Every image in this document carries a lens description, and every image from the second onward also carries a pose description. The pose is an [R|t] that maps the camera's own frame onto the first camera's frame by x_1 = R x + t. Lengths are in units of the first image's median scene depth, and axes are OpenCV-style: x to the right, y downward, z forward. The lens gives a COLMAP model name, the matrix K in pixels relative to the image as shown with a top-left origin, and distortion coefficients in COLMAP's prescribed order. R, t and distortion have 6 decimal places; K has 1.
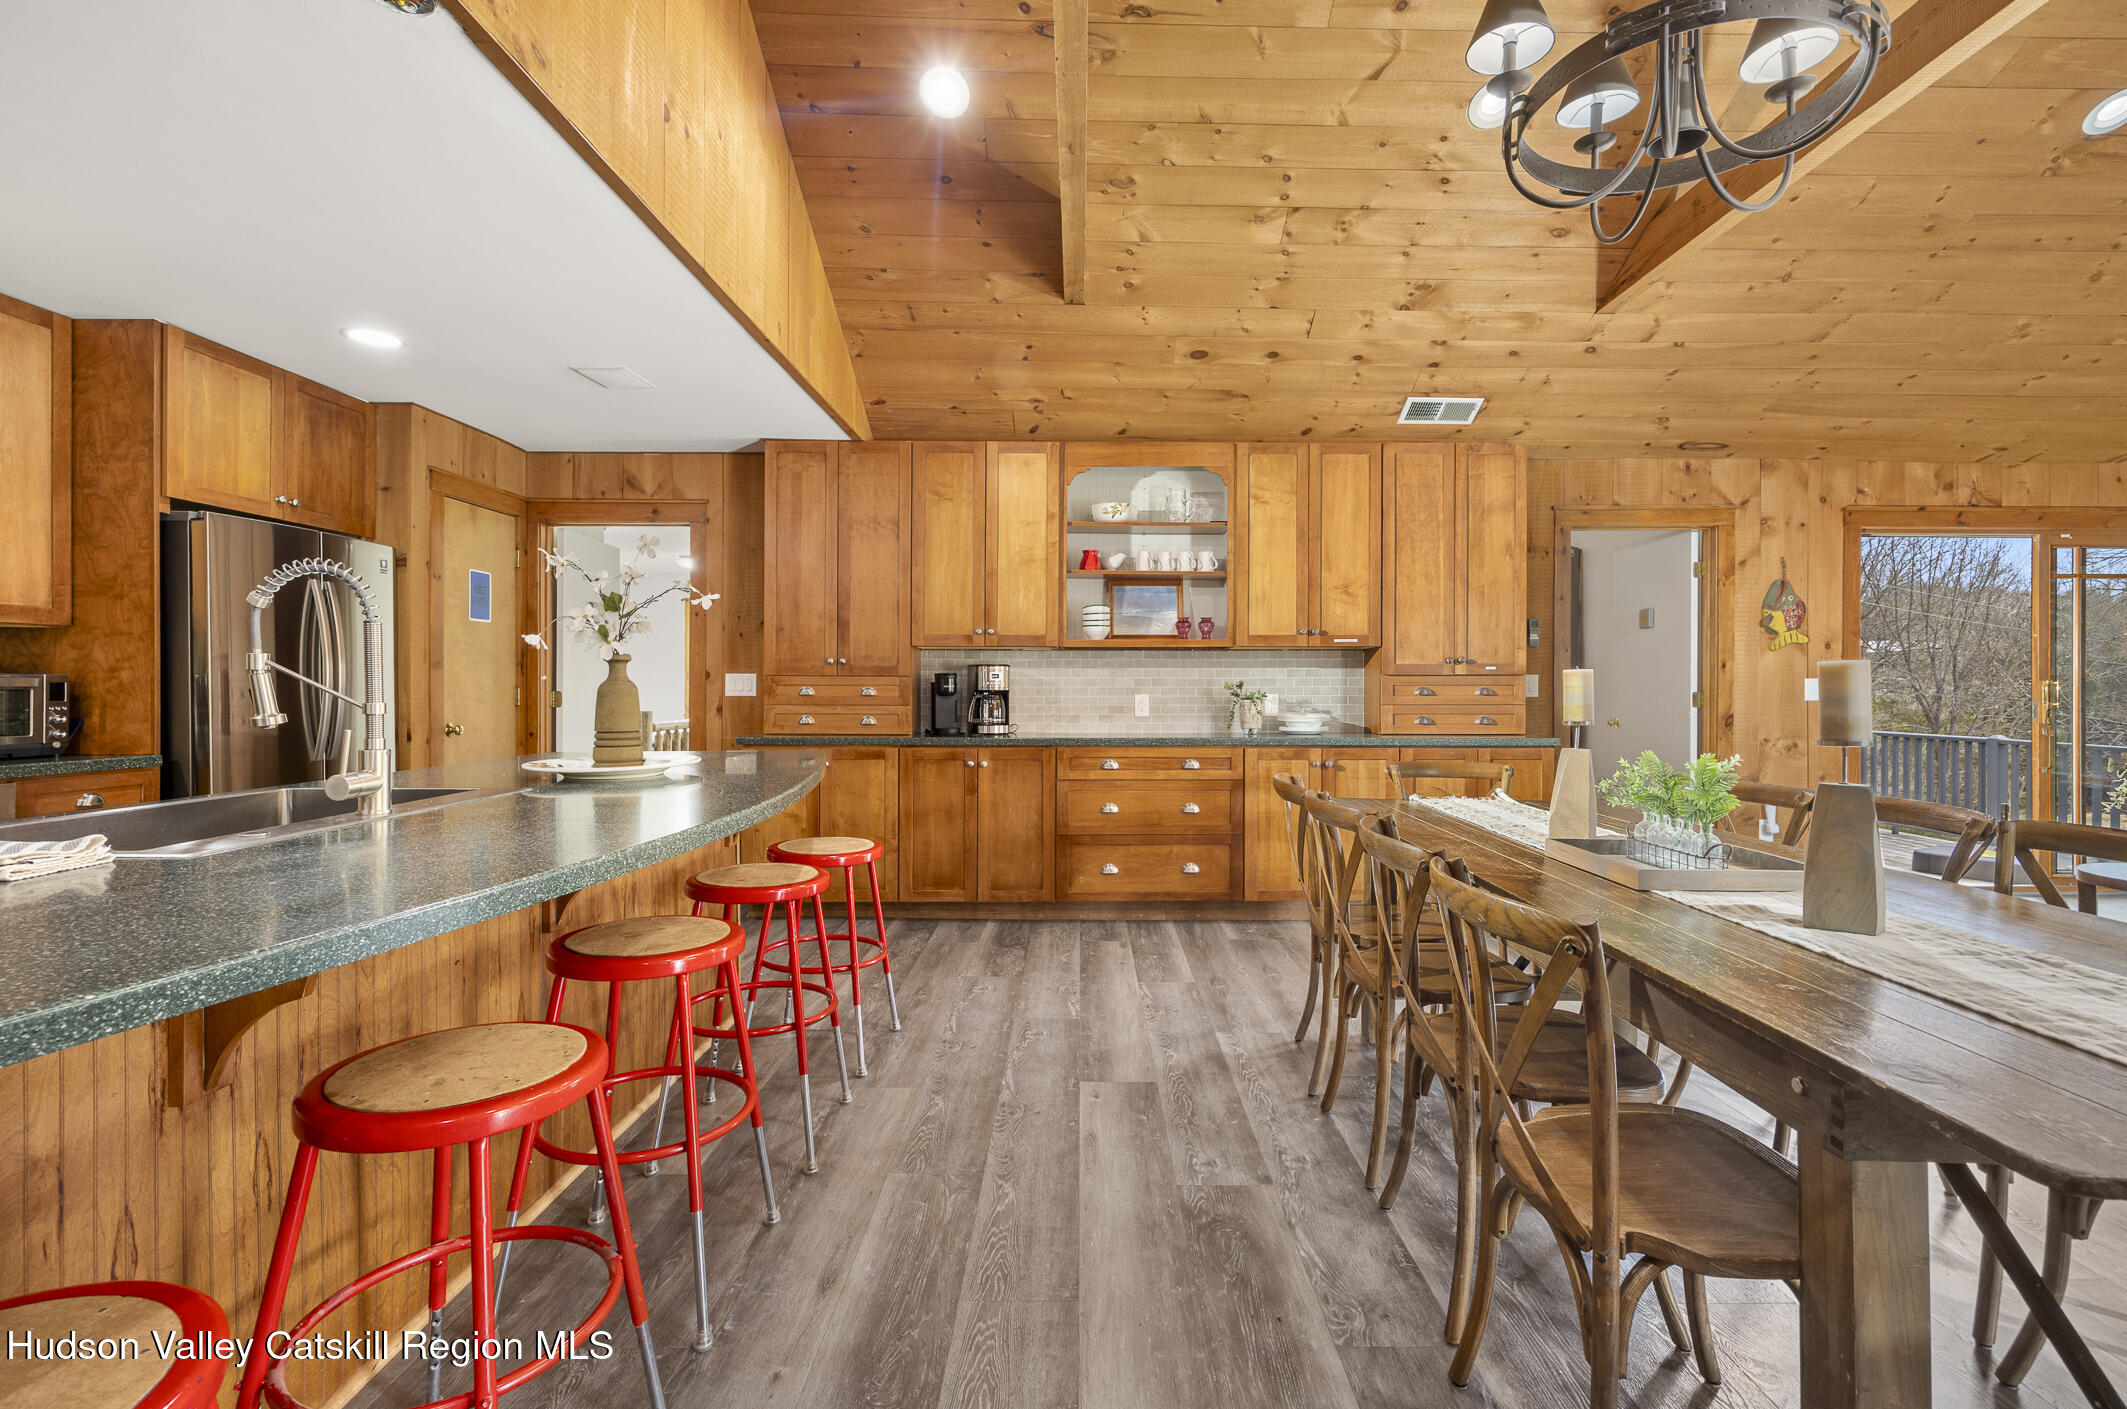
lens RADIAL K [[960.6, 0, 1073.3], [0, 960.6, 694.5], [0, 0, 1]] dist [0.013329, -0.000433]
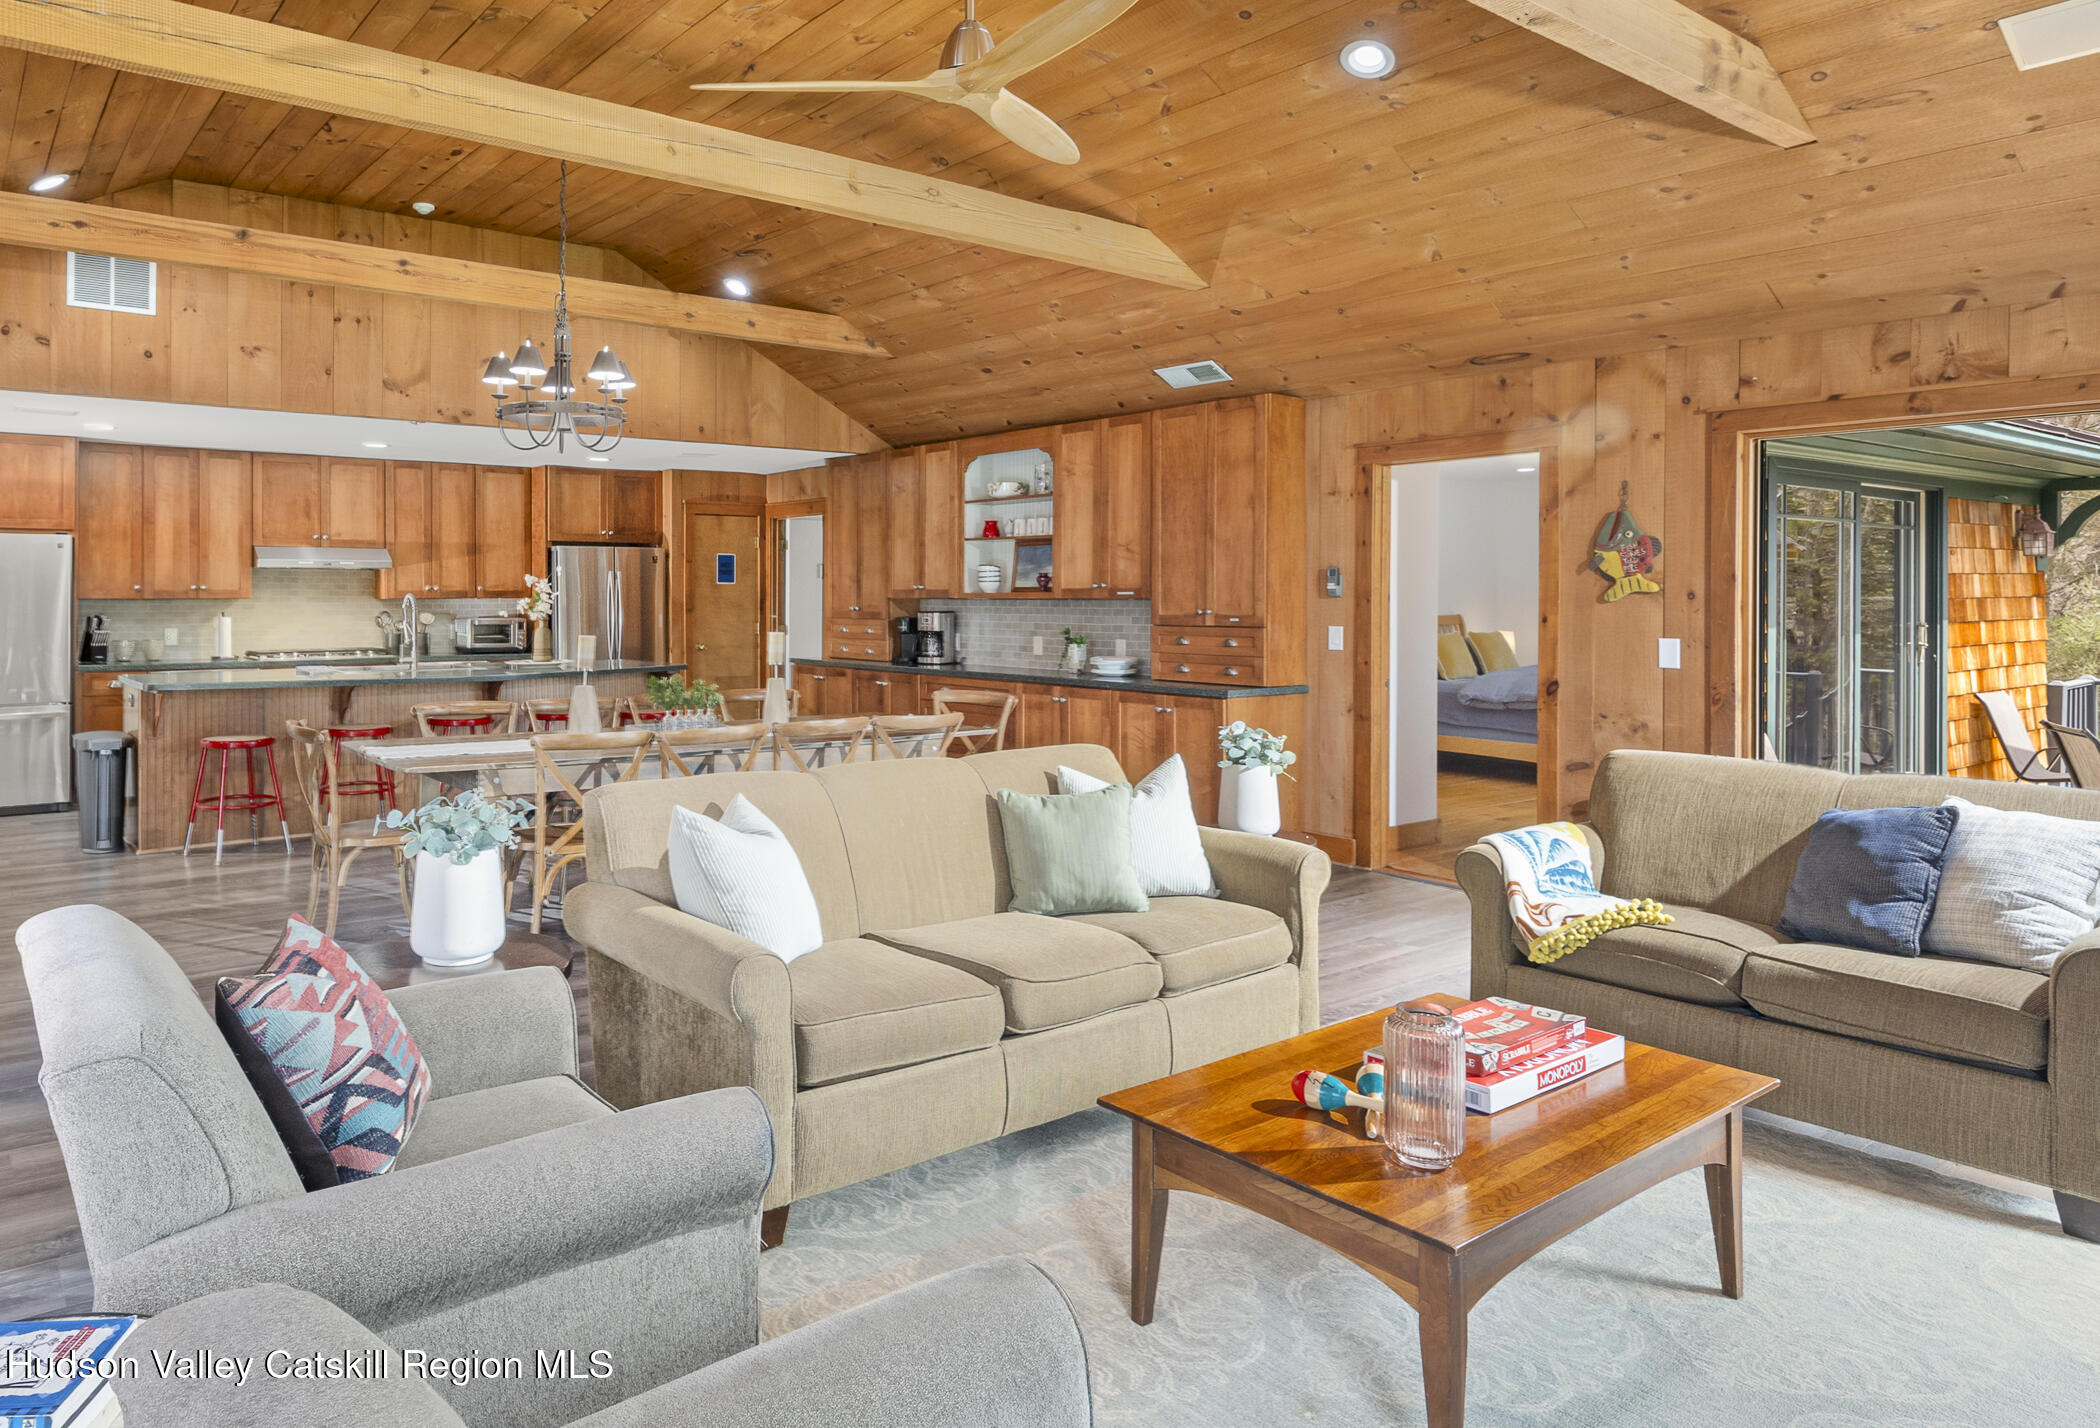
lens RADIAL K [[1338.2, 0, 890.7], [0, 1338.2, 602.8], [0, 0, 1]] dist [0.052395, -0.002848]
pose [[0.581457, 0.005756, -0.813557, 1.405874], [-0.010710, 0.999942, -0.000580, -0.041913], [0.813507, 0.009050, 0.581485, -0.120130]]
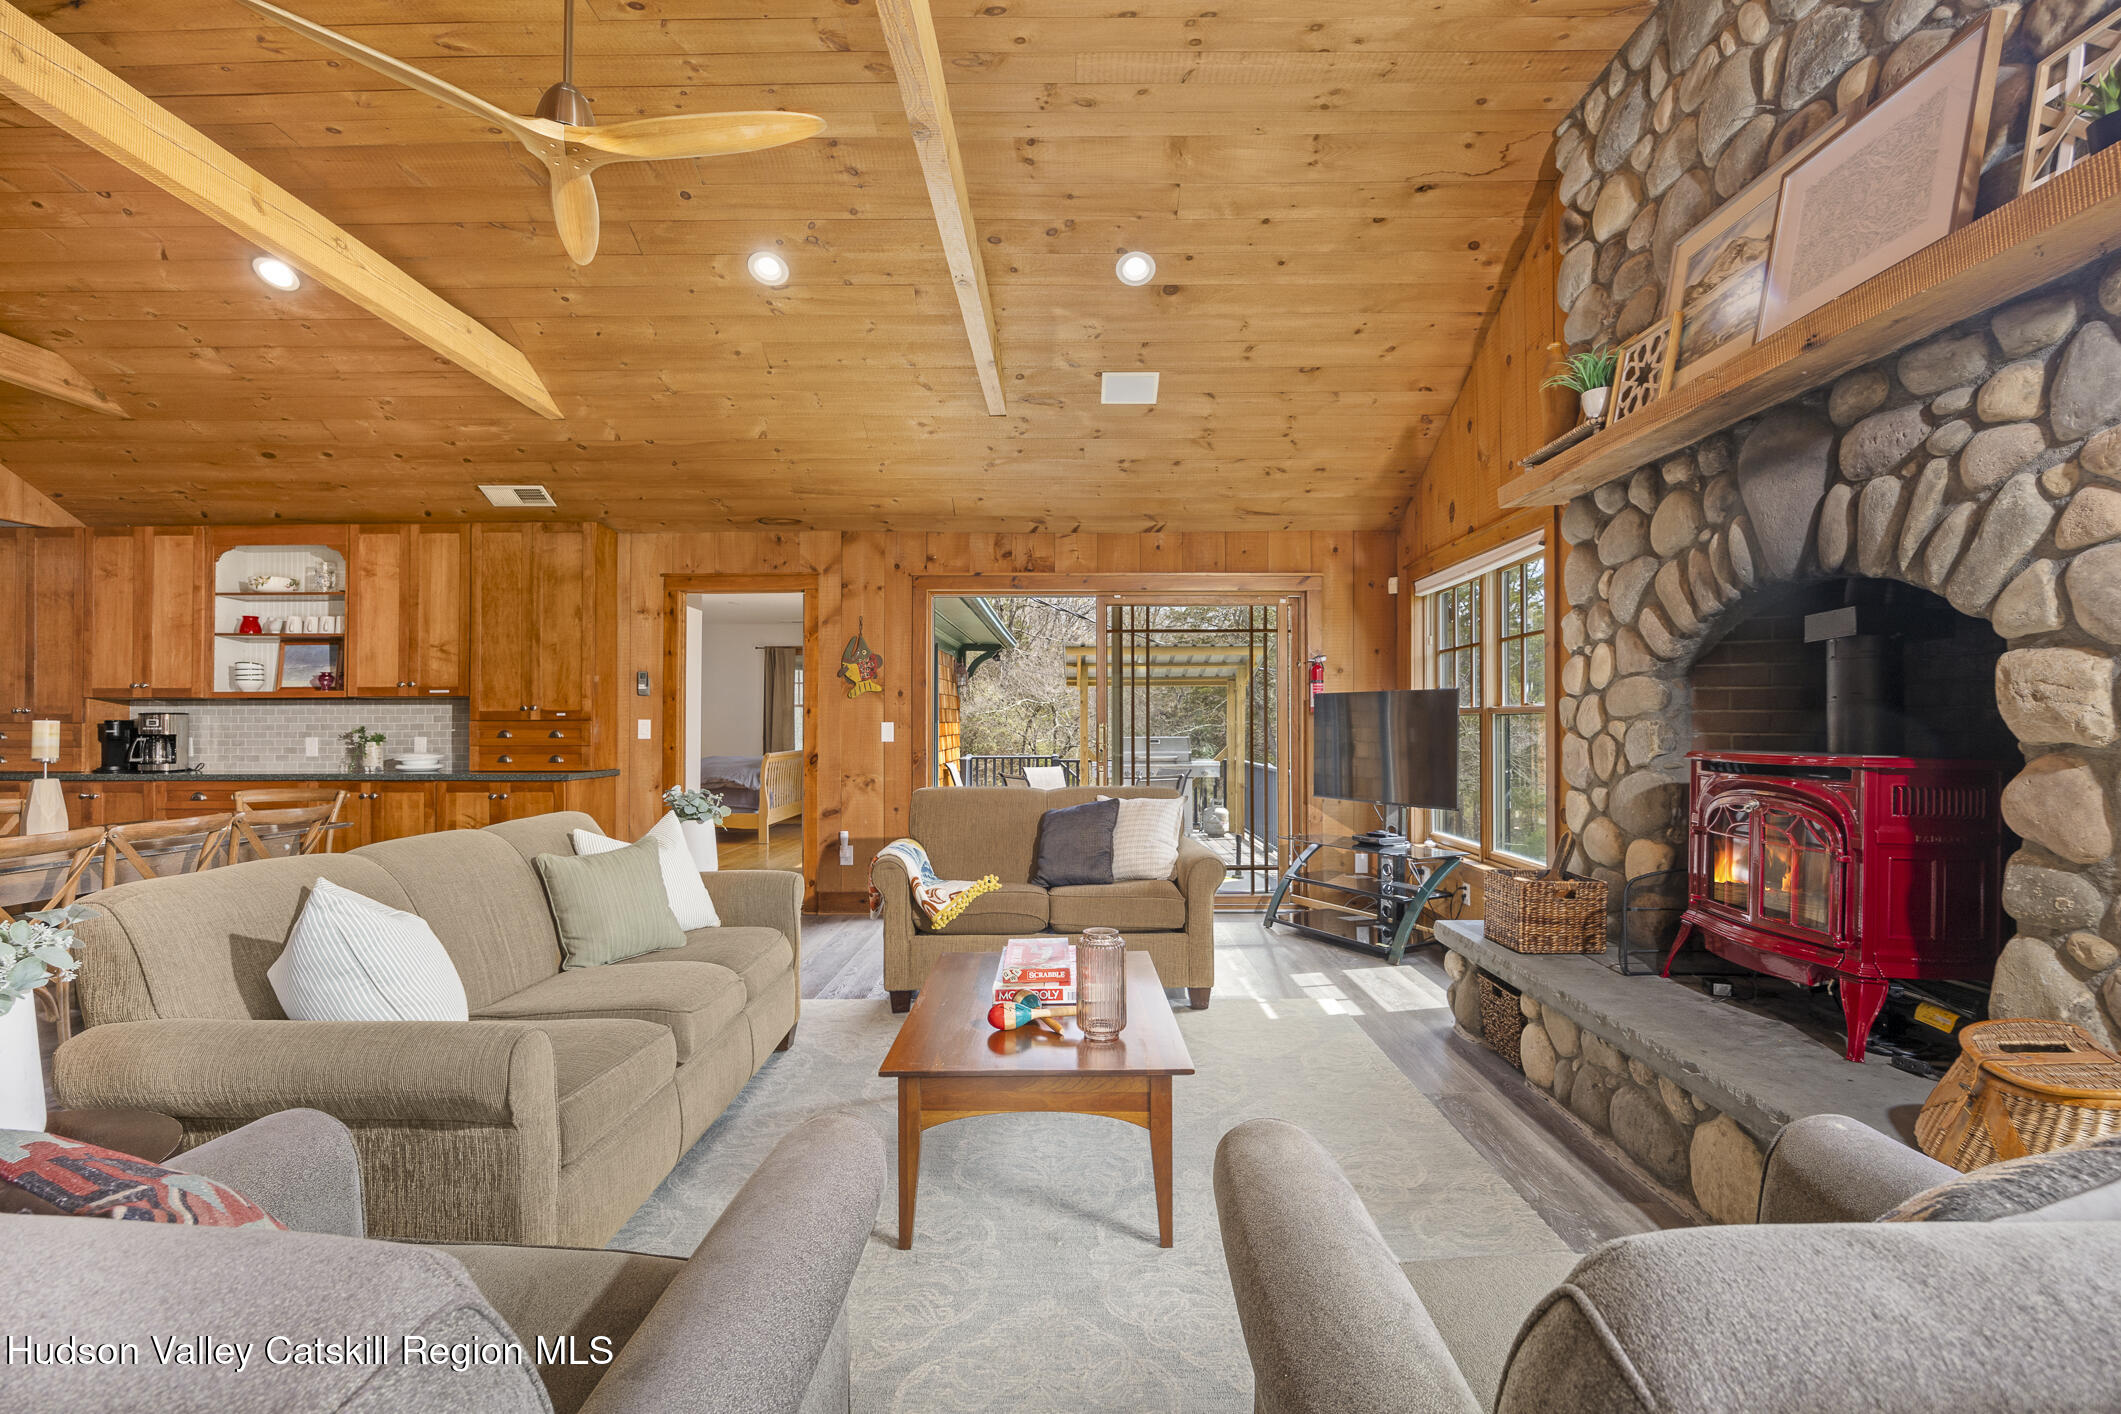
lens RADIAL K [[1005.6, 0, 1056.5], [0, 1005.6, 727.2], [0, 0, 1]] dist [-0.003545, 0.000338]
pose [[0.999328, -0.004553, -0.036361, 1.099445], [0.004184, 0.999939, -0.010207, 0.003487], [0.036405, 0.010048, 0.999287, -0.202705]]
